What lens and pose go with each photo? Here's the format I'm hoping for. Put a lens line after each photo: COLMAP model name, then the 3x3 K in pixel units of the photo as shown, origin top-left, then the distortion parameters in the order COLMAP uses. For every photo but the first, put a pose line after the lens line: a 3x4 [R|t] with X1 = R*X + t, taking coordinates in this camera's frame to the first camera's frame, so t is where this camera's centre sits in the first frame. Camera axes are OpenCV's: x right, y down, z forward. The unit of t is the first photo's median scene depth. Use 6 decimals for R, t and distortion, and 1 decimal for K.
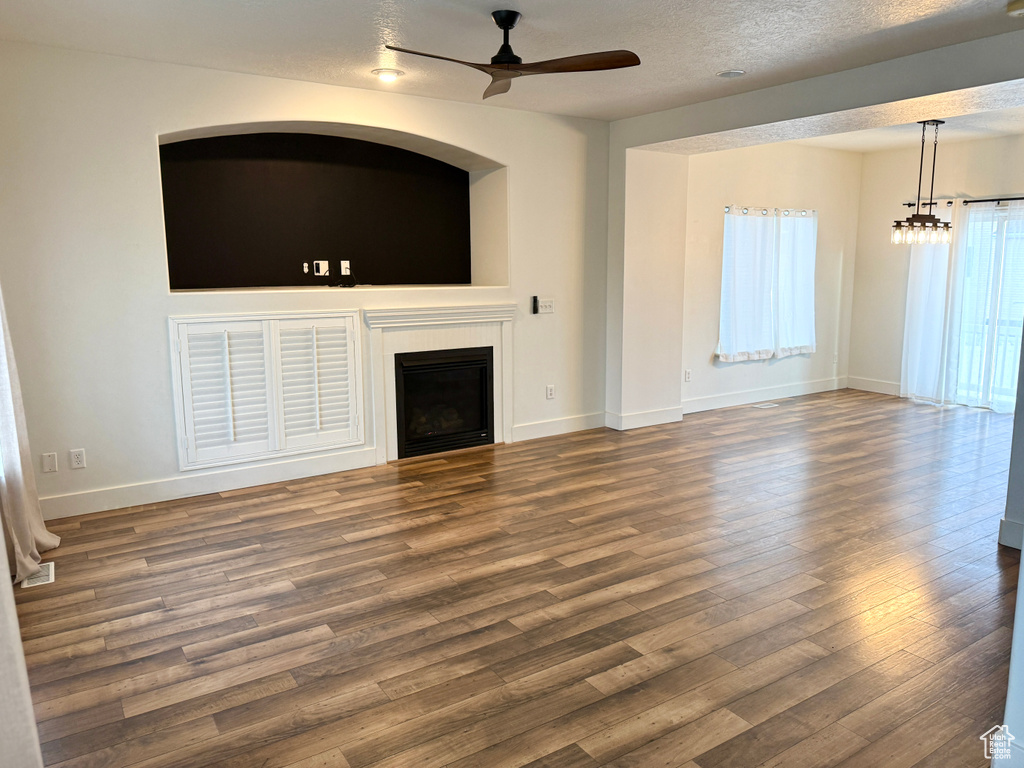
lens RADIAL K [[714.7, 0, 512.0], [0, 714.7, 384.0], [0, 0, 1]] dist [0.105557, -0.142892]
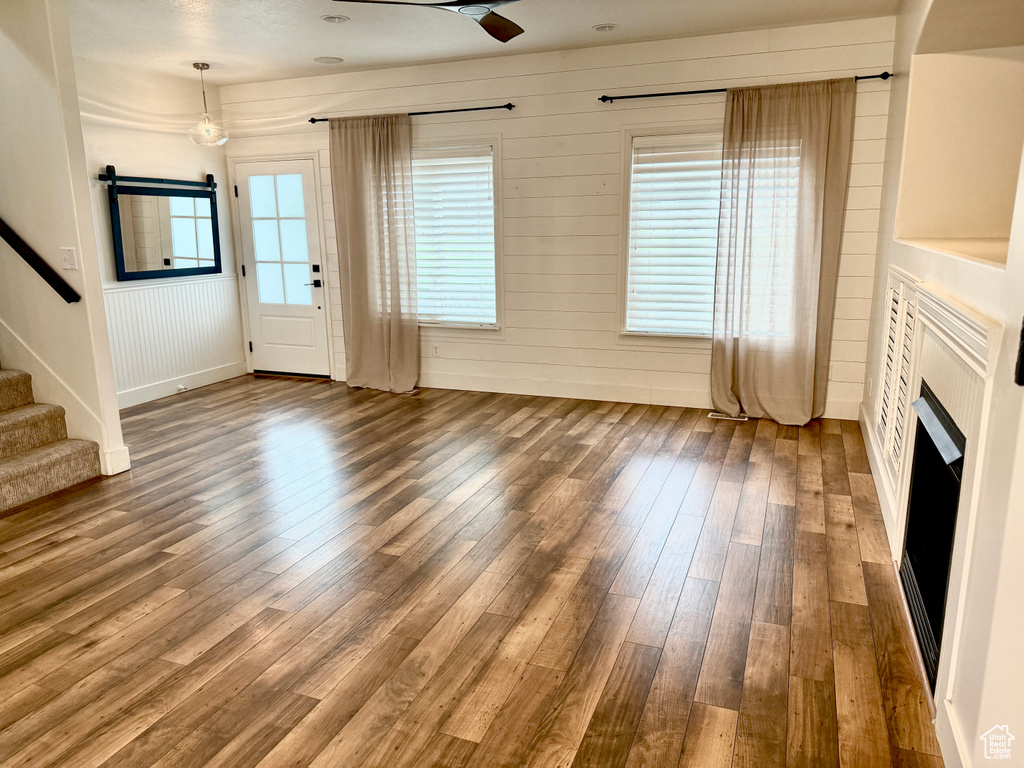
lens RADIAL K [[714.7, 0, 512.0], [0, 714.7, 384.0], [0, 0, 1]] dist [0.105557, -0.142892]
pose [[-0.812236, 0.143279, -0.565458, 0.552165], [-0.081302, 0.932098, 0.352965, -0.293582], [0.577635, 0.332664, -0.745435, 1.843778]]
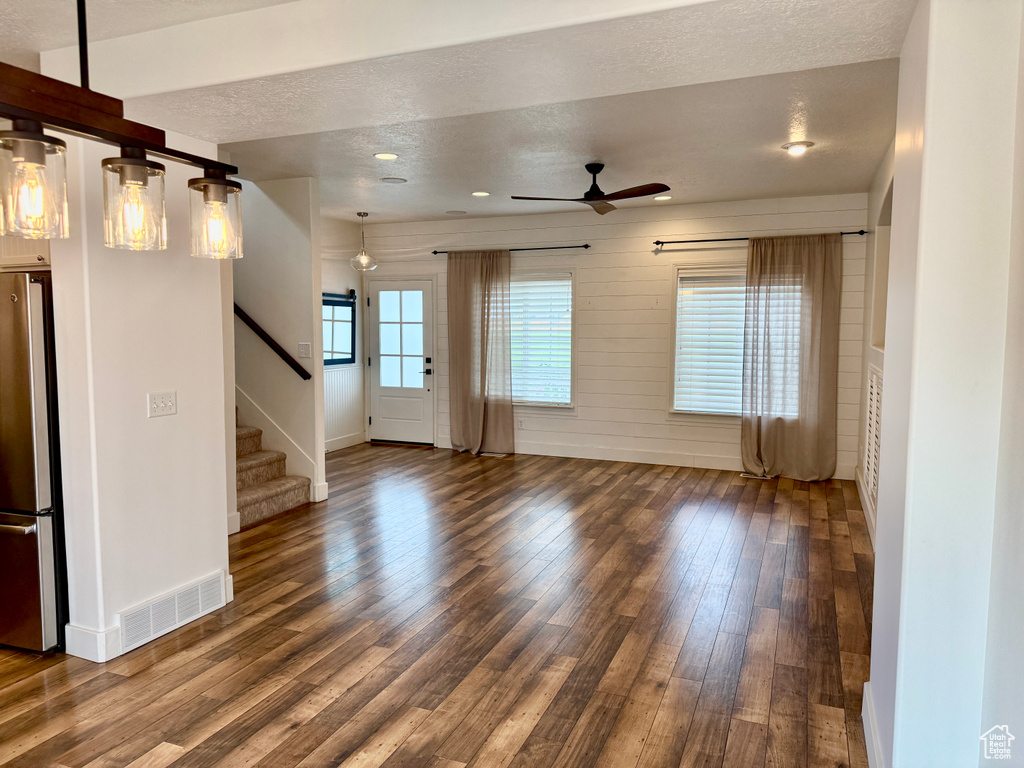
lens RADIAL K [[712.9, 0, 505.2], [0, 712.9, 388.4], [0, 0, 1]] dist [0.150722, -0.306069]
pose [[-0.824207, 0.056629, -0.563451, 1.007855], [-0.093052, 0.967919, 0.233396, -0.365521], [0.558592, 0.244797, -0.792496, 2.130833]]
